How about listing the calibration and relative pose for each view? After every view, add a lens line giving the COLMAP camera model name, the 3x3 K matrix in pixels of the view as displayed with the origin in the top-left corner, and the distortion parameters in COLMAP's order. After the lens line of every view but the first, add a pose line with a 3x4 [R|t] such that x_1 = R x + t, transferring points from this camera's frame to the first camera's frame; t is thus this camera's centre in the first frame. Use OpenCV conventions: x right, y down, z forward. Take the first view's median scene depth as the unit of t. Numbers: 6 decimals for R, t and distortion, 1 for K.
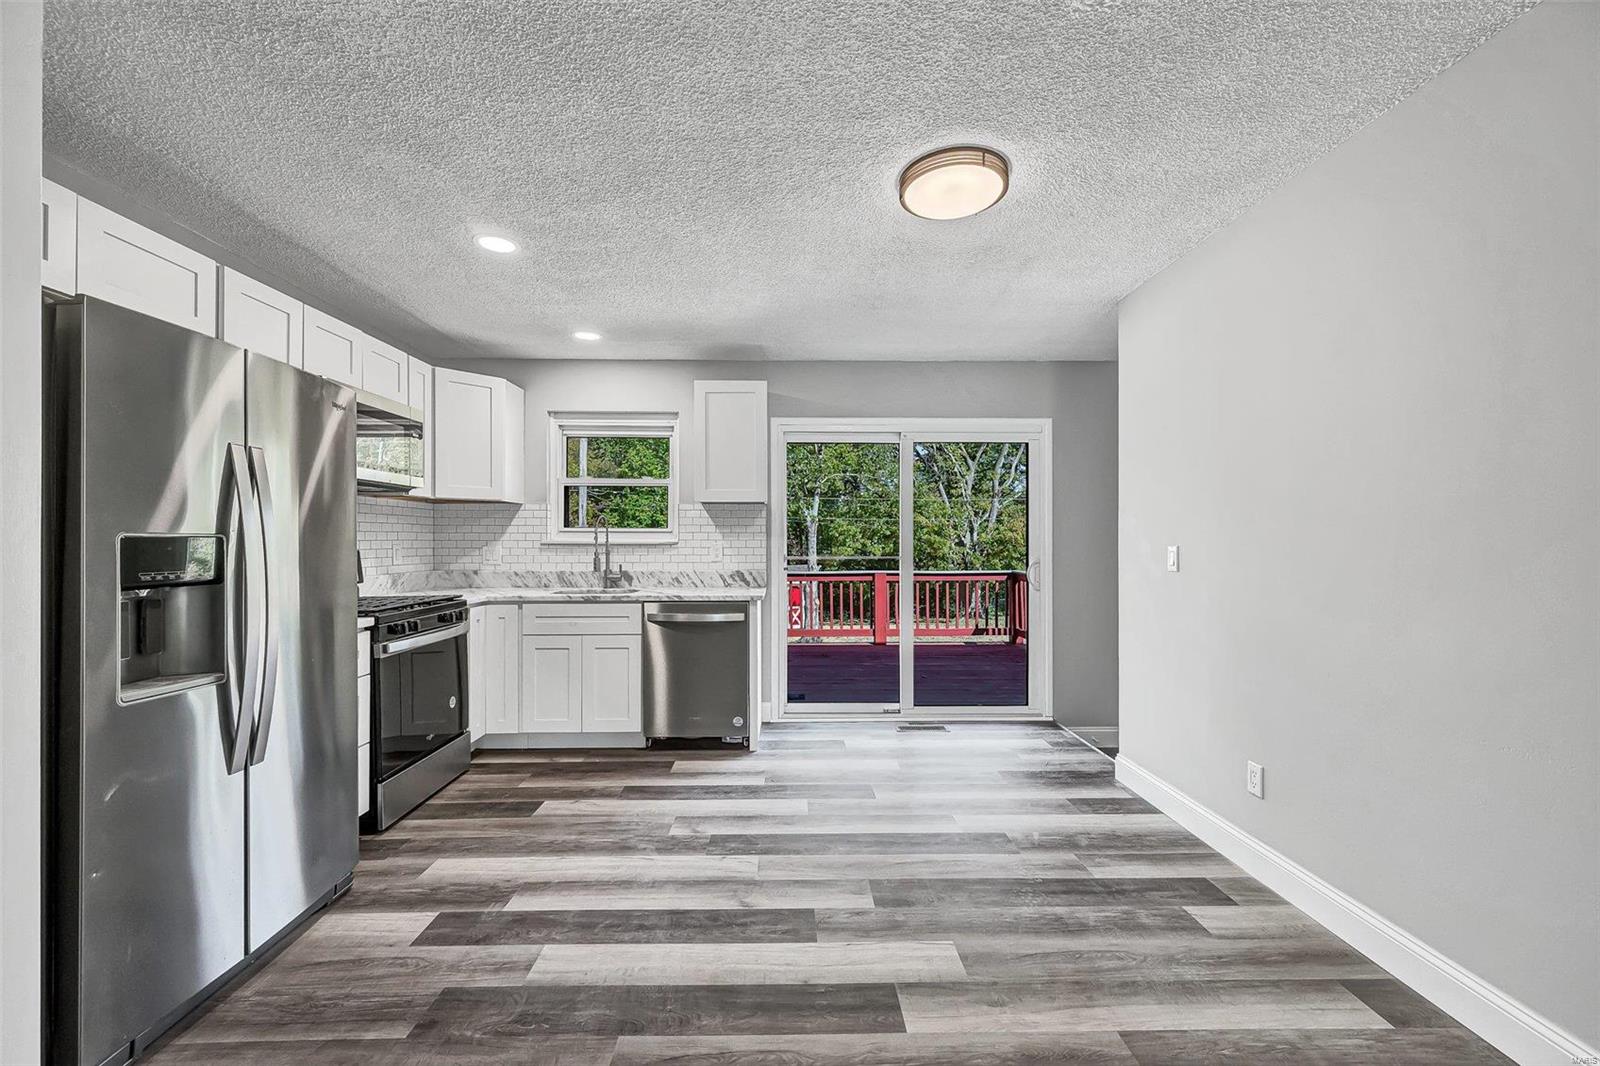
lens RADIAL K [[647.9, 0, 793.5], [0, 647.9, 539.3], [0, 0, 1]] dist [-0.000007, 0.000091]
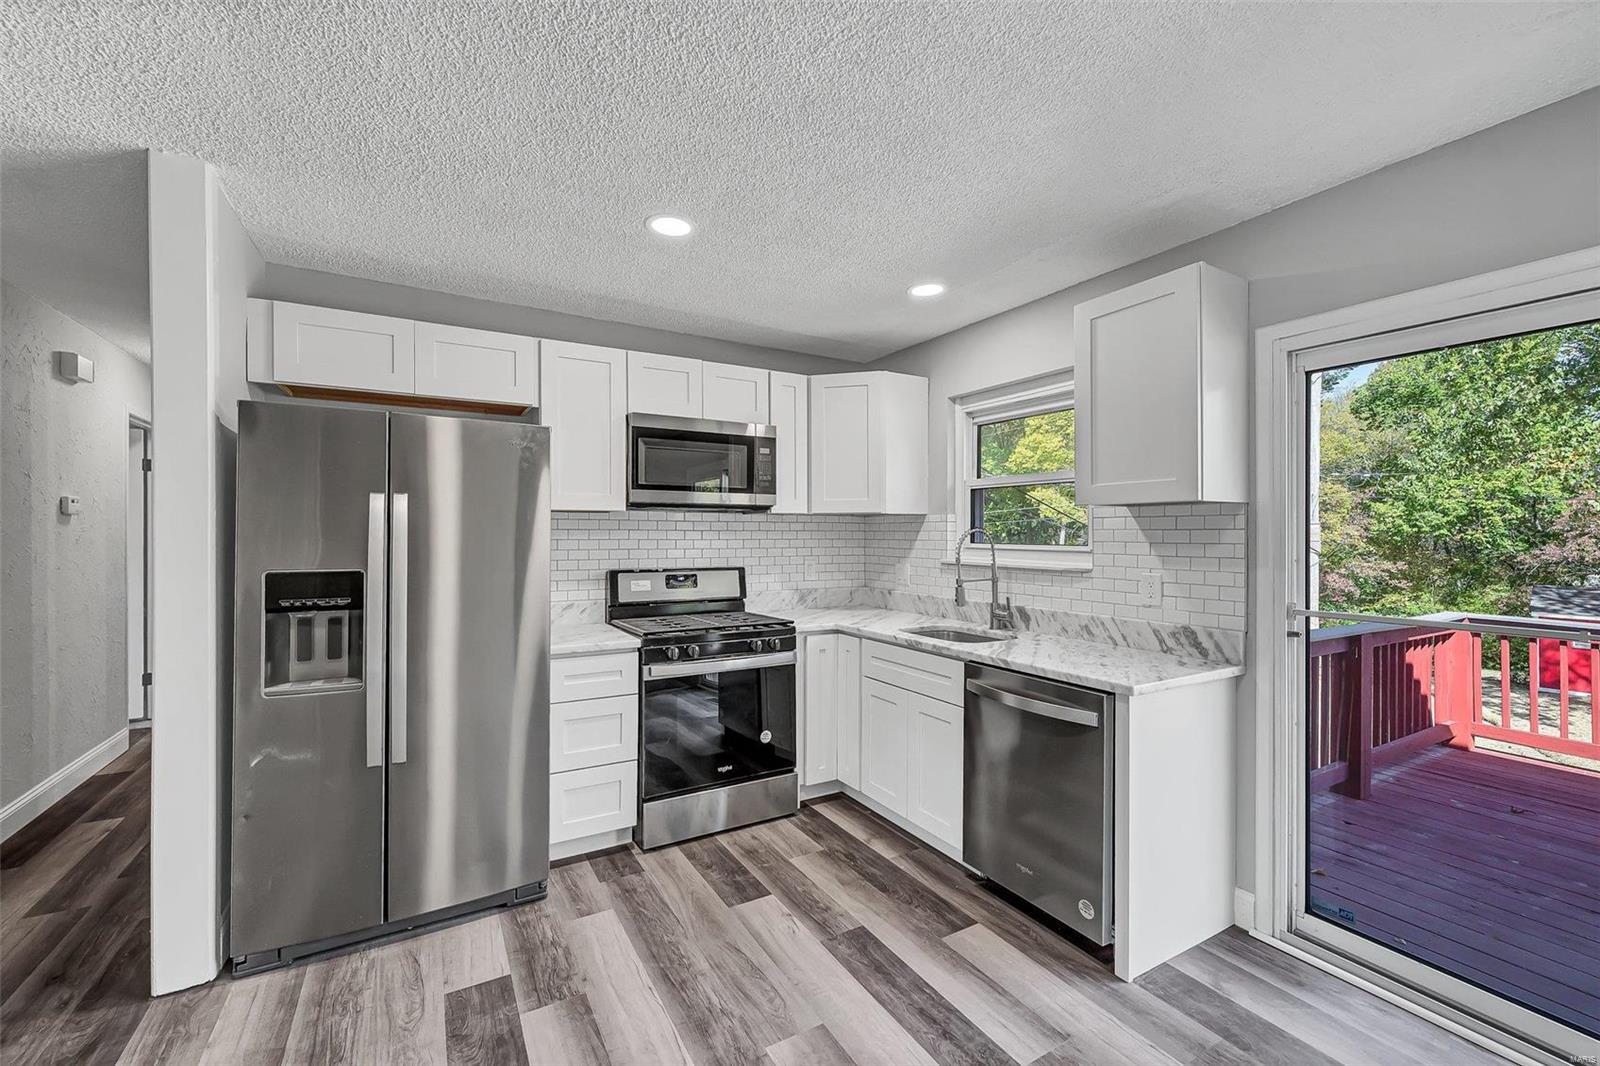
lens RADIAL K [[652.4, 0, 799.1], [0, 652.4, 536.5], [0, 0, 1]] dist [0.000027, -0.000073]
pose [[0.488695, 0.003901, -0.872446, 0.297760], [-0.001048, 0.999992, 0.003884, -0.037308], [0.872454, -0.000984, 0.488695, 0.564491]]
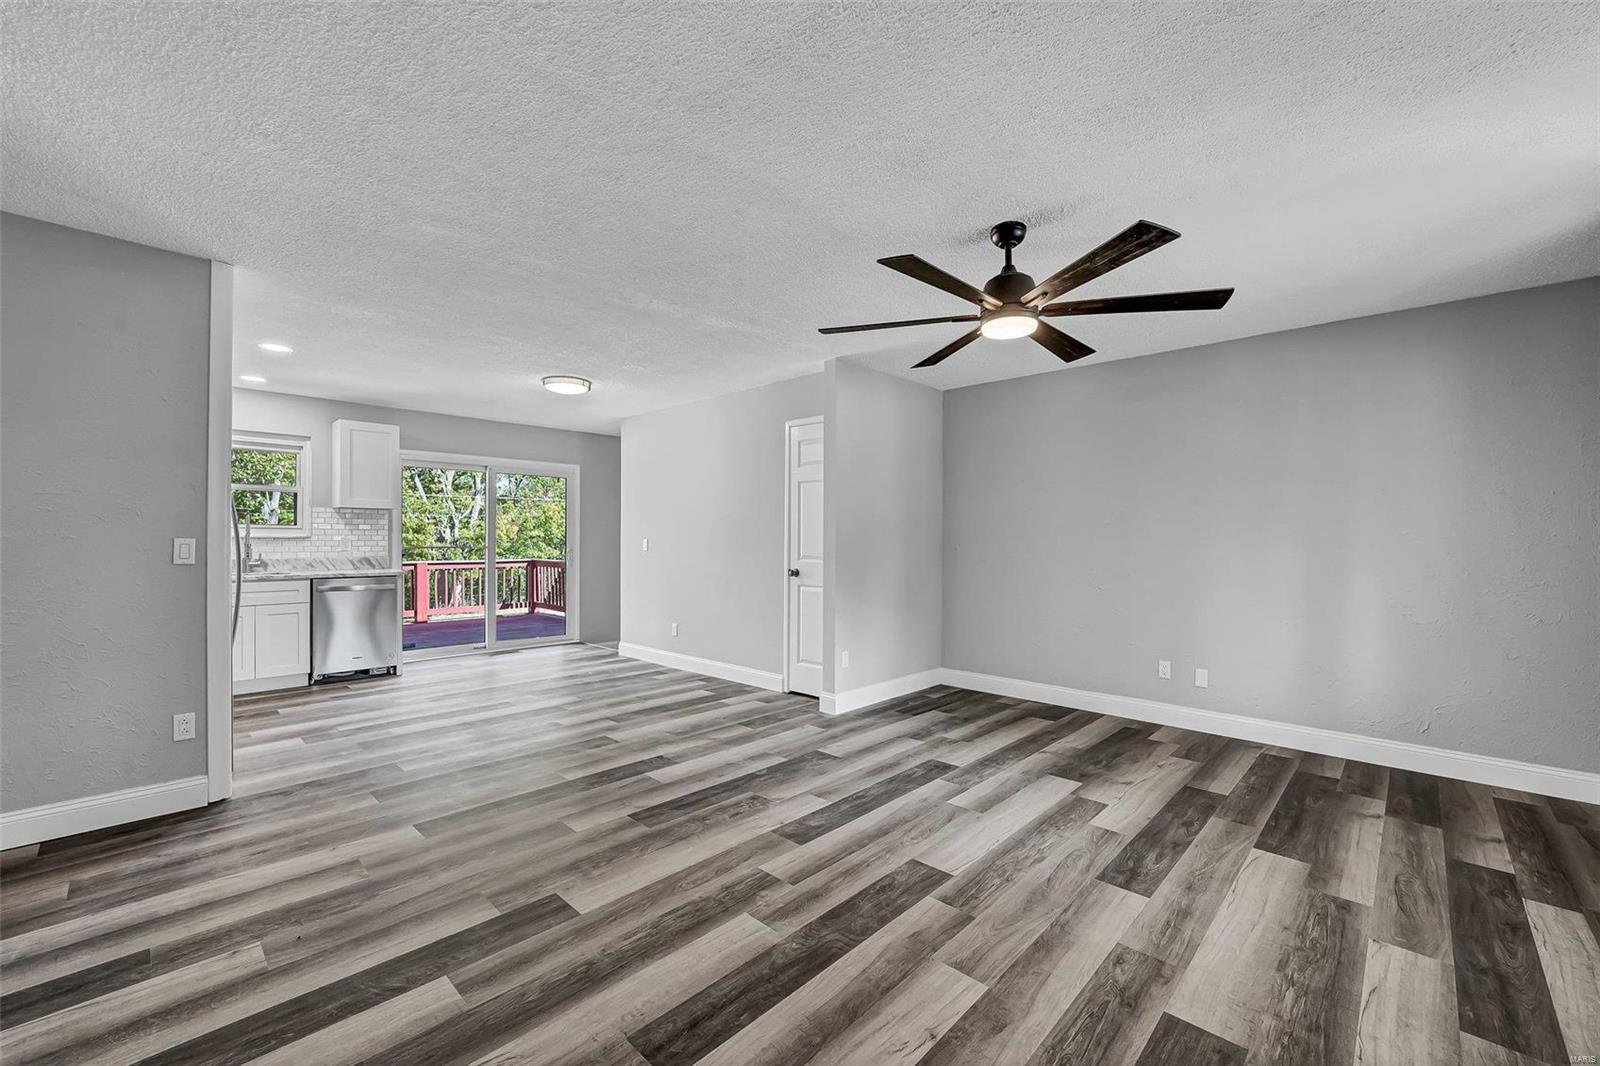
lens RADIAL K [[671.0, 0, 806.5], [0, 671.0, 539.0], [0, 0, 1]] dist [0.001317, 0.000235]
pose [[0.703198, 0.001606, 0.710993, -0.557837], [-0.005075, 0.999983, 0.002761, 0.001573], [-0.710976, -0.005549, 0.703194, -0.846274]]
